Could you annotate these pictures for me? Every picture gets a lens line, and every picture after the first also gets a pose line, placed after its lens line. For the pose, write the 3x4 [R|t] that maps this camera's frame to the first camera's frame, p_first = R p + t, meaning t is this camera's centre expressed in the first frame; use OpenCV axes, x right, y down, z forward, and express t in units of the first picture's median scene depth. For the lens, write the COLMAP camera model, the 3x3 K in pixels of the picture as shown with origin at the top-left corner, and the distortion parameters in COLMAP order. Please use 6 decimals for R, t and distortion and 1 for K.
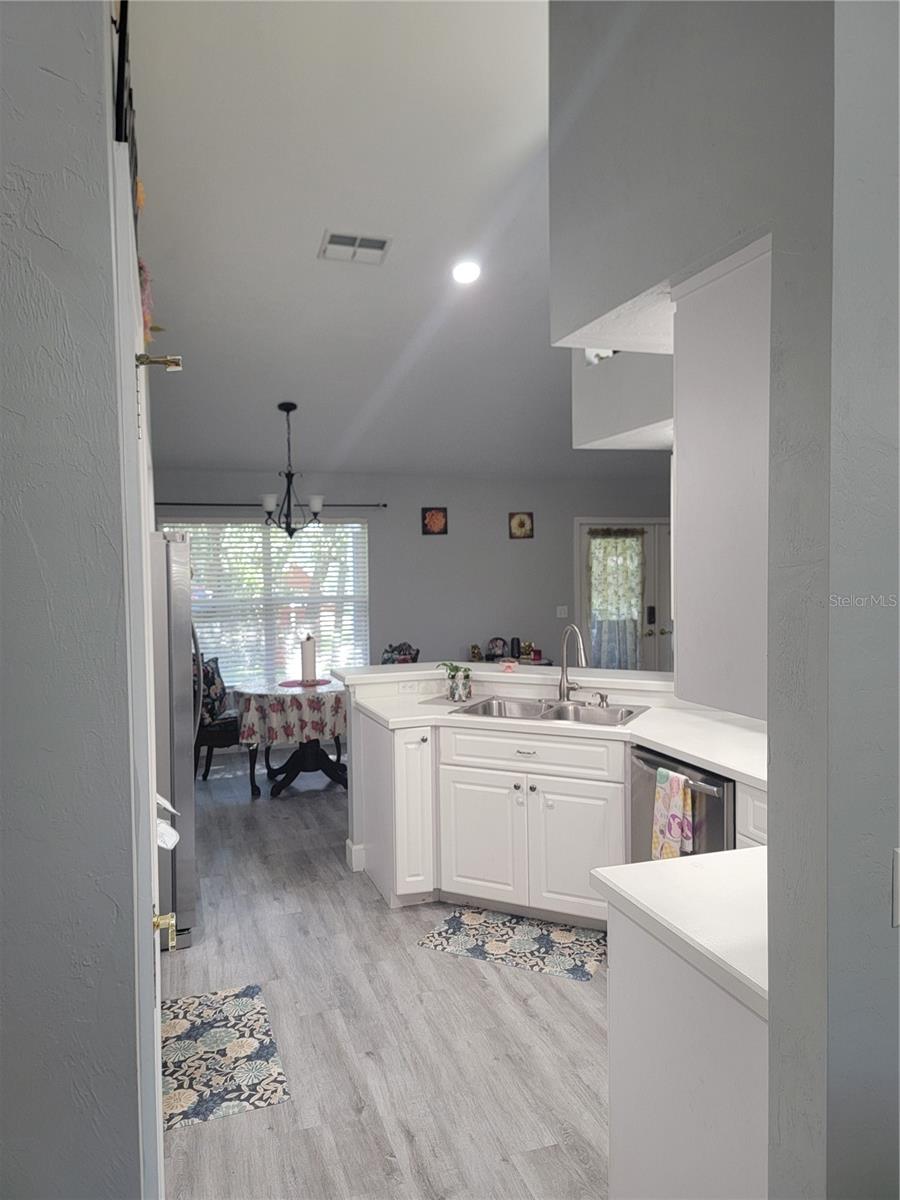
lens RADIAL K [[829.6, 0, 450.0], [0, 829.6, 600.0], [0, 0, 1]] dist [0.047481, -0.001283]
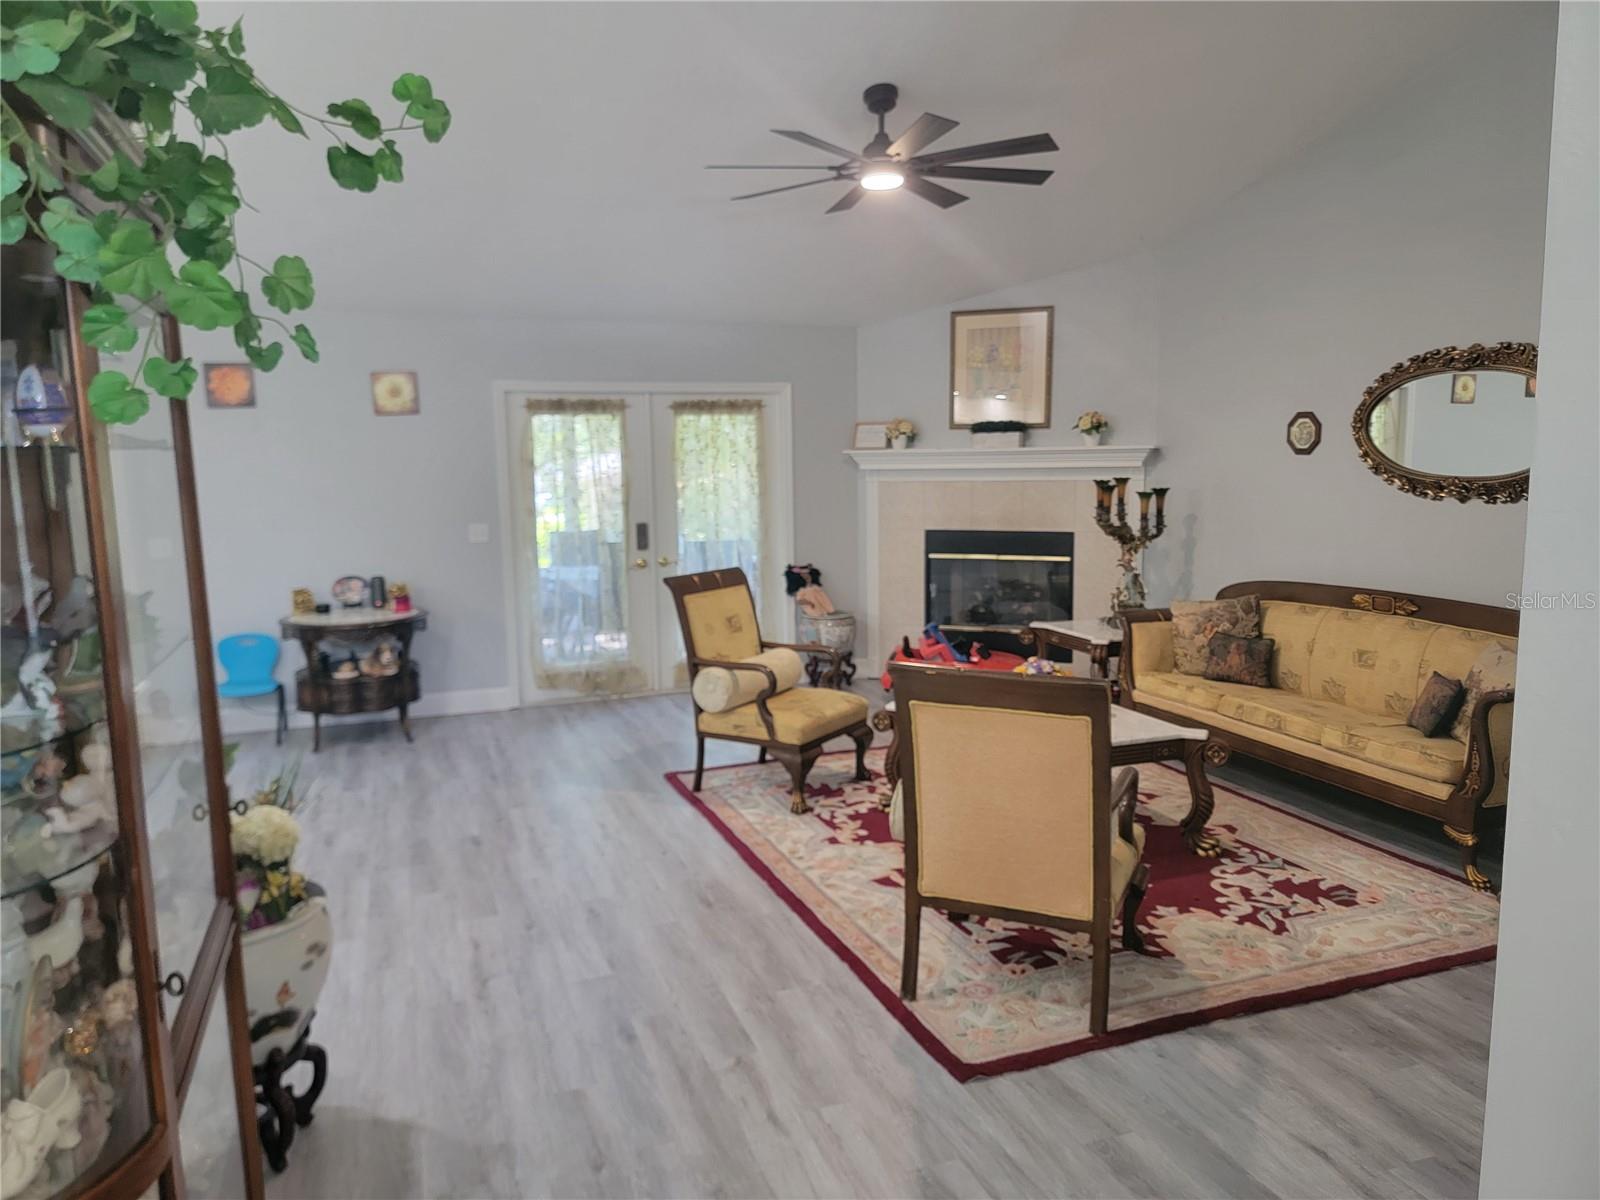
lens RADIAL K [[1117.8, 0, 798.4], [0, 1117.8, 597.1], [0, 0, 1]] dist [0.051317, -0.035999]
pose [[0.999606, -0.005481, 0.027529, 0.348047], [0.003013, 0.996037, 0.088885, -0.011937], [-0.027907, -0.088767, 0.995661, 0.139133]]
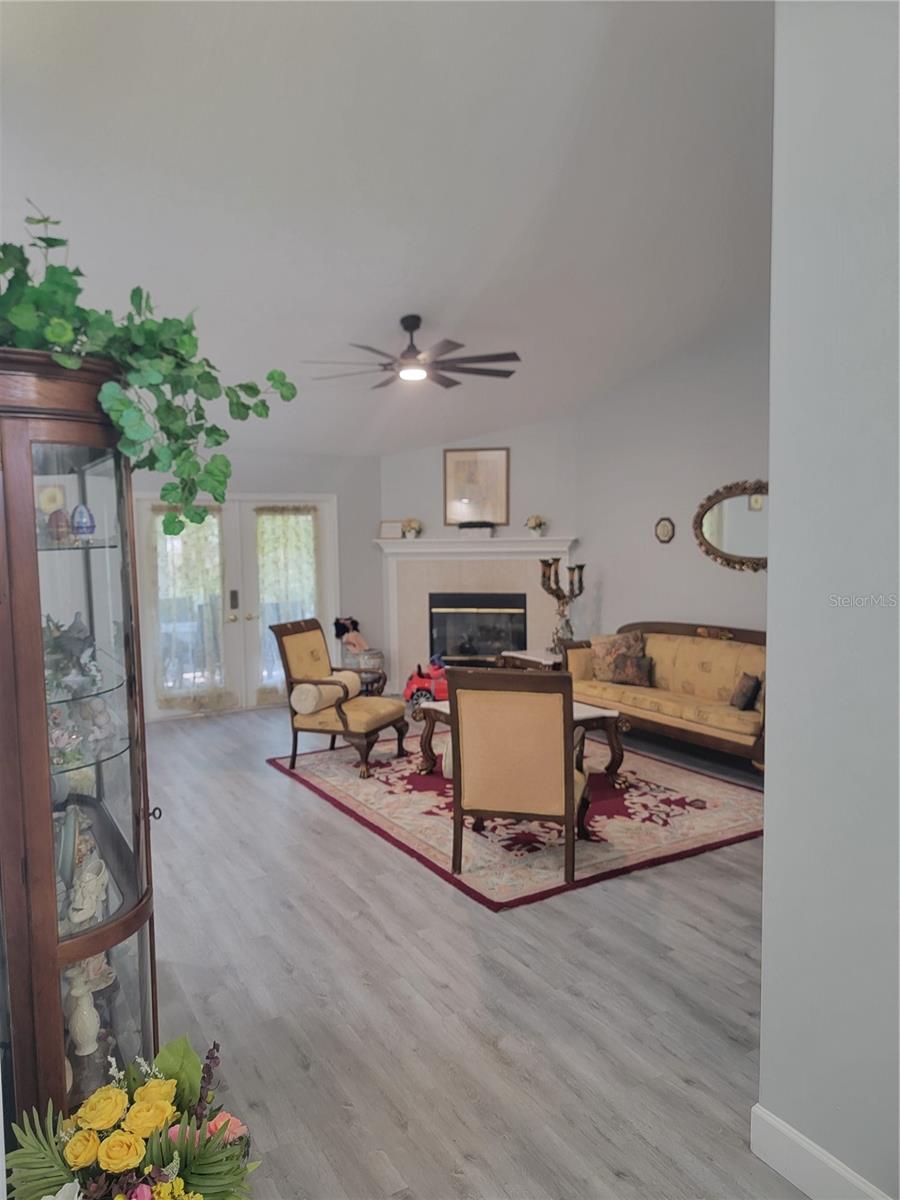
lens RADIAL K [[838.4, 0, 450.0], [0, 838.4, 600.0], [0, 0, 1]] dist [0.051317, -0.035999]
pose [[0.979482, -0.016336, 0.200867, 0.297373], [0.009708, 0.999377, 0.033939, -0.010816], [-0.201296, -0.031293, 0.979030, 0.046977]]
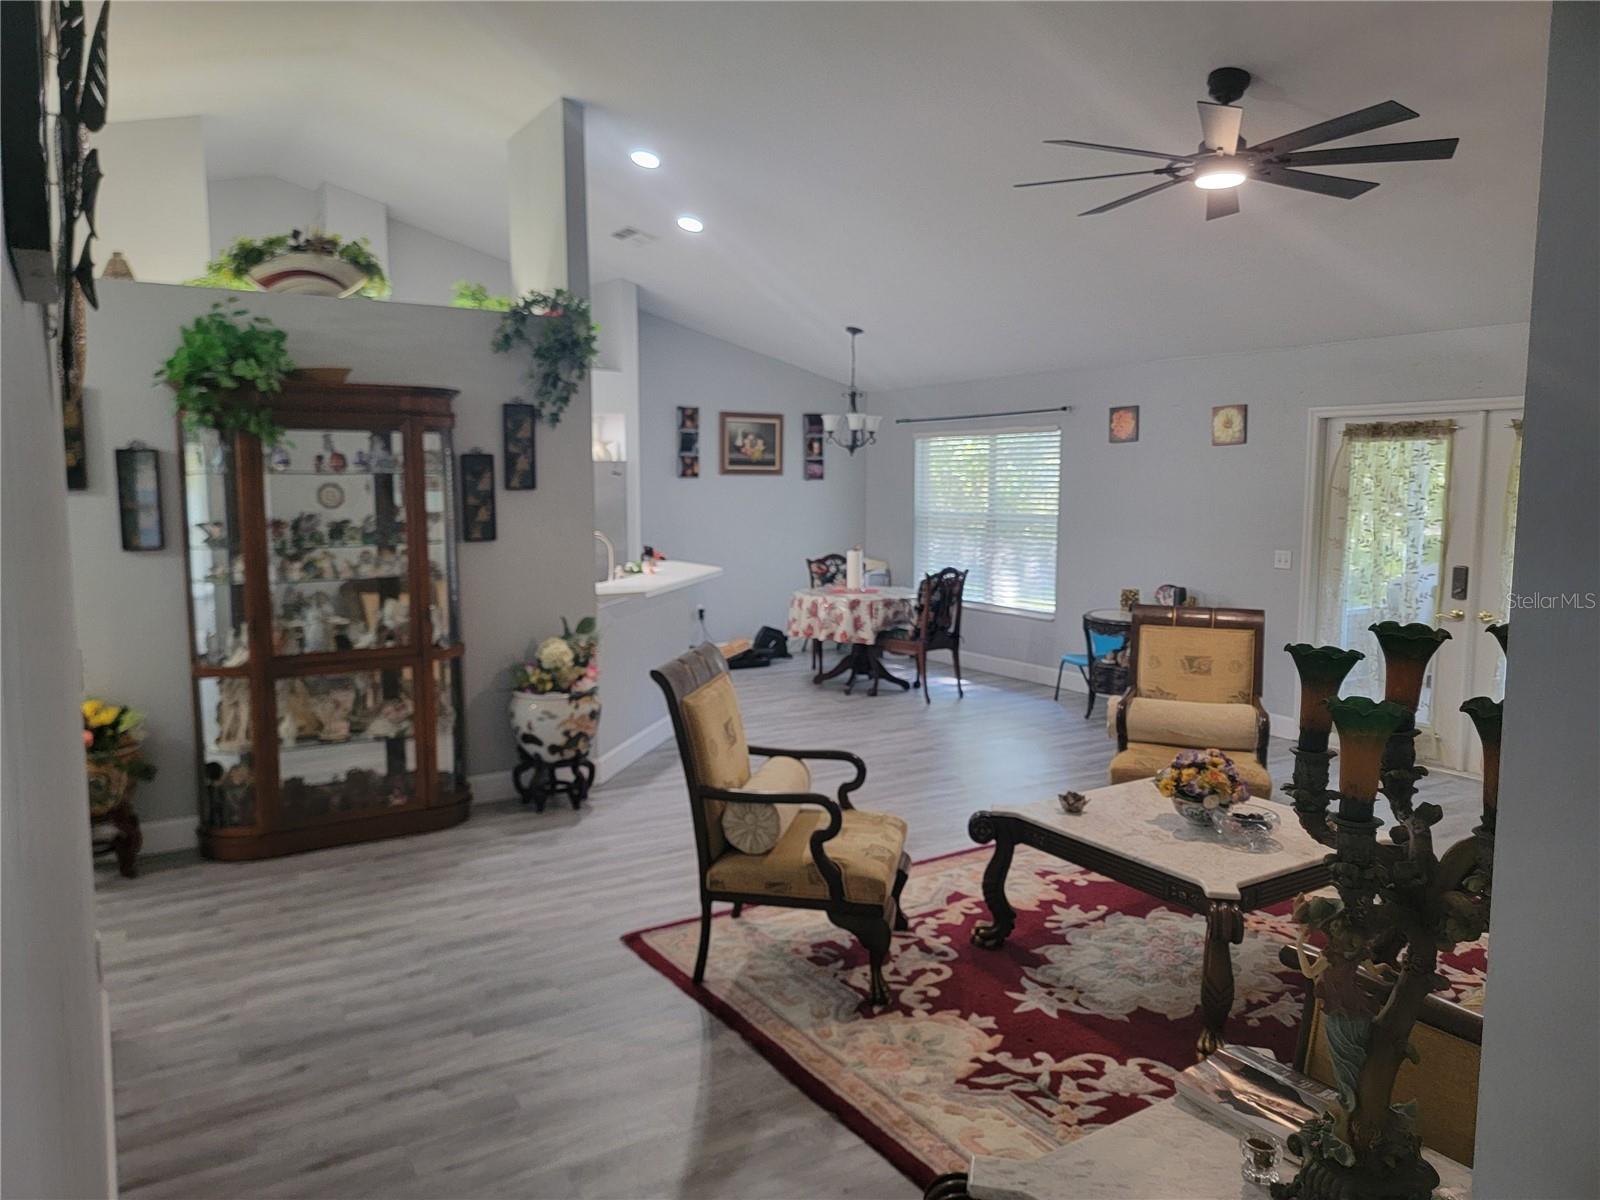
lens RADIAL K [[1126.6, 0, 801.6], [0, 1126.6, 605.5], [0, 0, 1]] dist [0.059400, -0.059044]
pose [[0.240557, 0.123637, -0.962729, 0.873679], [-0.048517, 0.992146, 0.115292, -0.032713], [0.969422, 0.018975, 0.244666, 0.423920]]
